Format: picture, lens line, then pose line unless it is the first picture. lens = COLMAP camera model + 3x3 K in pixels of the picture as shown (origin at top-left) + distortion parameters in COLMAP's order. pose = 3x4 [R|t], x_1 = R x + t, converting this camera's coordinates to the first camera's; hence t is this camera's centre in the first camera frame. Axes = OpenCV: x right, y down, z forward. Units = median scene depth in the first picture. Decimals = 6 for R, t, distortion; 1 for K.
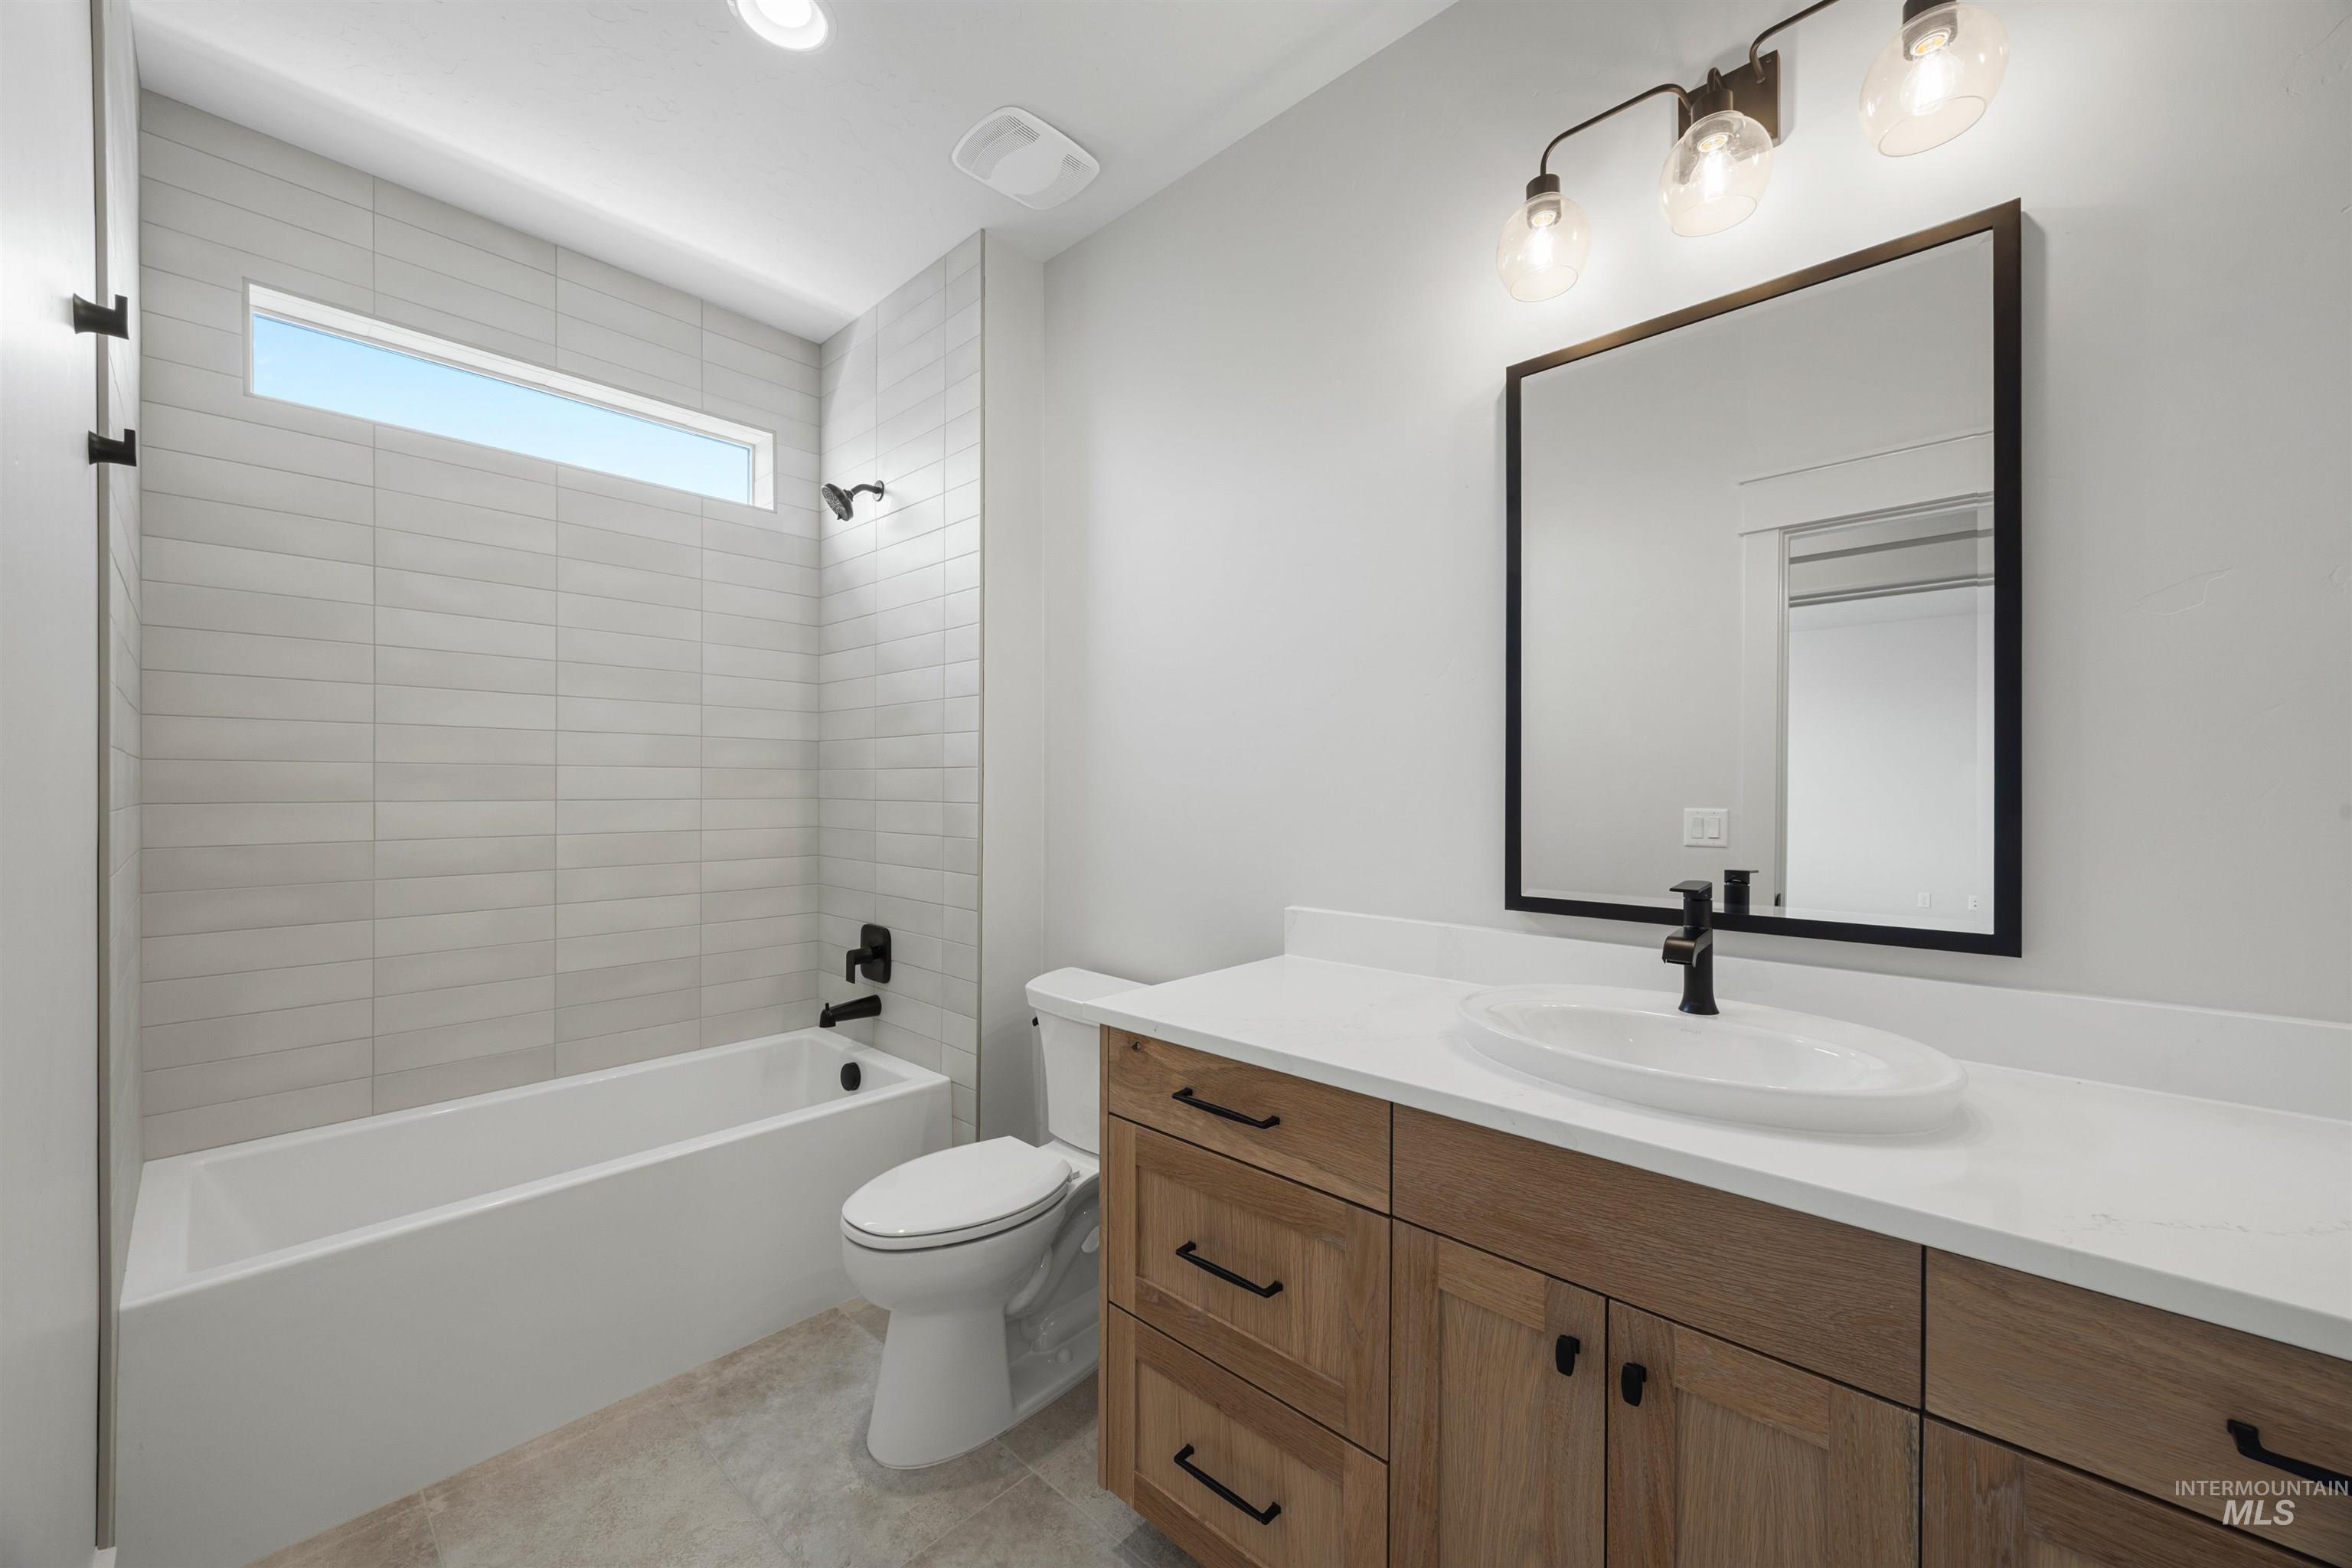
lens RADIAL K [[896.6, 0, 1177.5], [0, 896.6, 785.0], [0, 0, 1]] dist [0.001576, -0.000050]
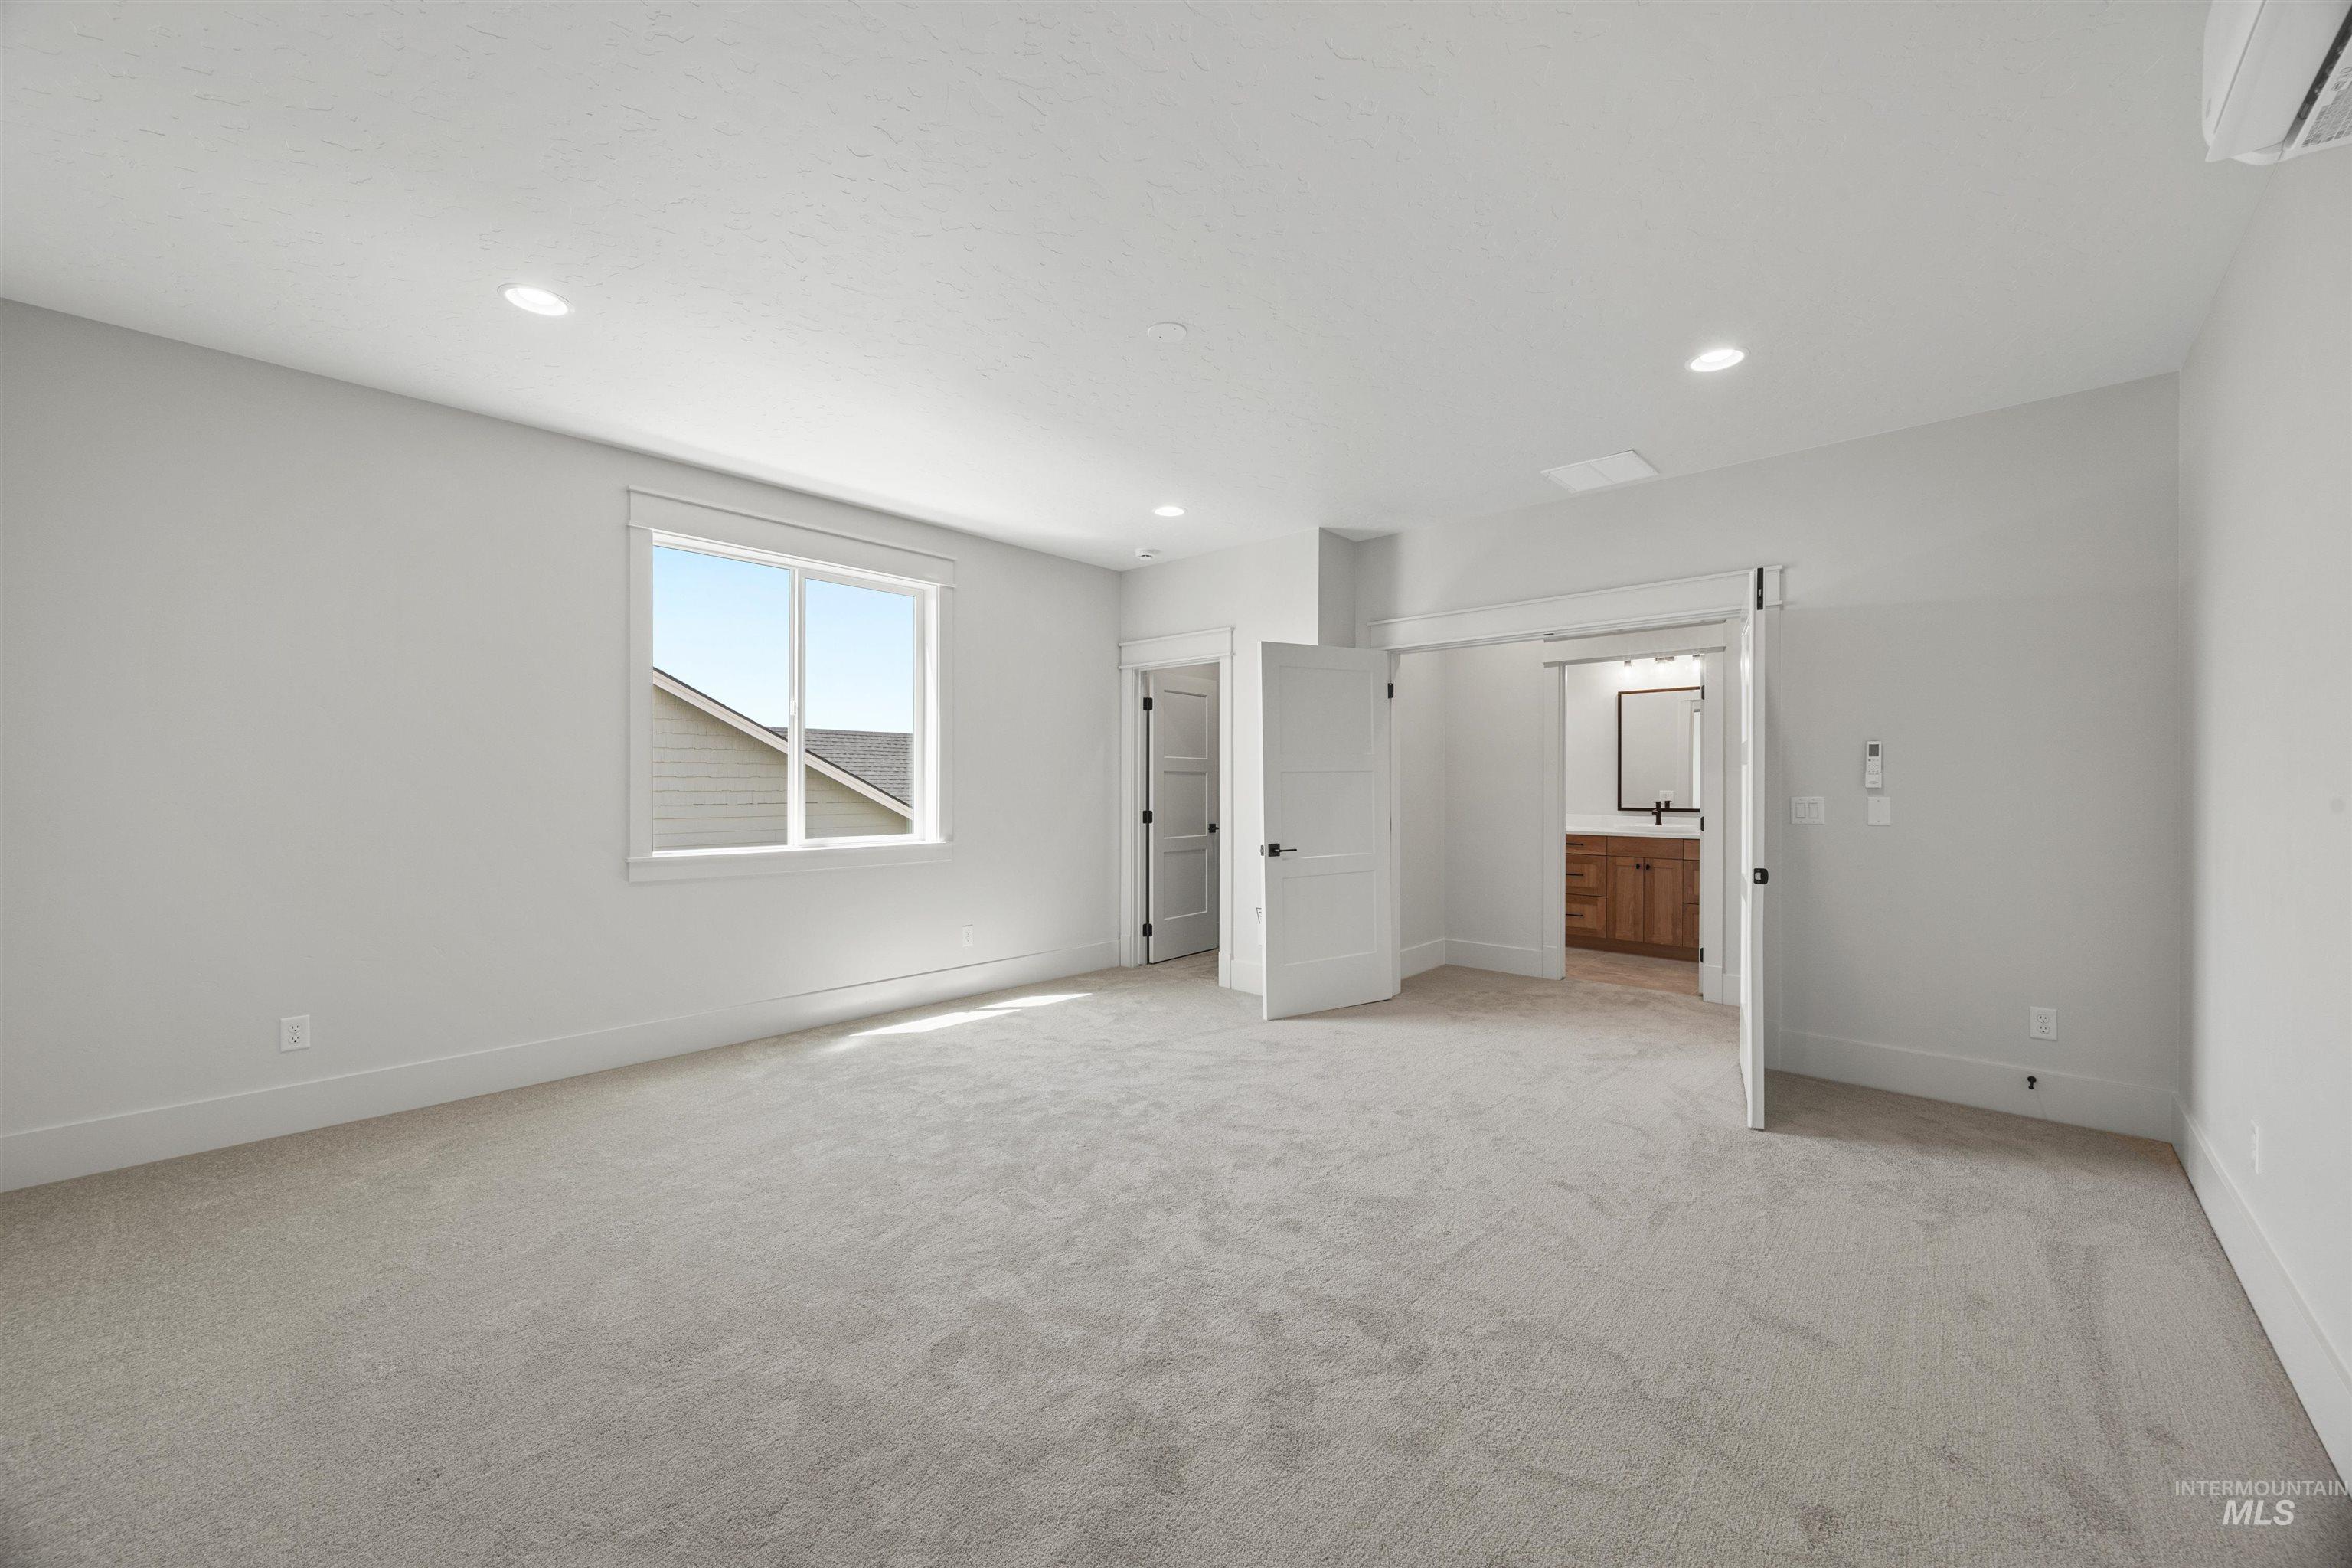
lens RADIAL K [[896.6, 0, 1177.5], [0, 896.6, 785.0], [0, 0, 1]] dist [0.001576, -0.000050]
pose [[0.999994, 0.001242, 0.003156, -2.456165], [-0.001282, 0.999921, 0.012472, -0.056677], [-0.003140, -0.012476, 0.999917, -4.614826]]
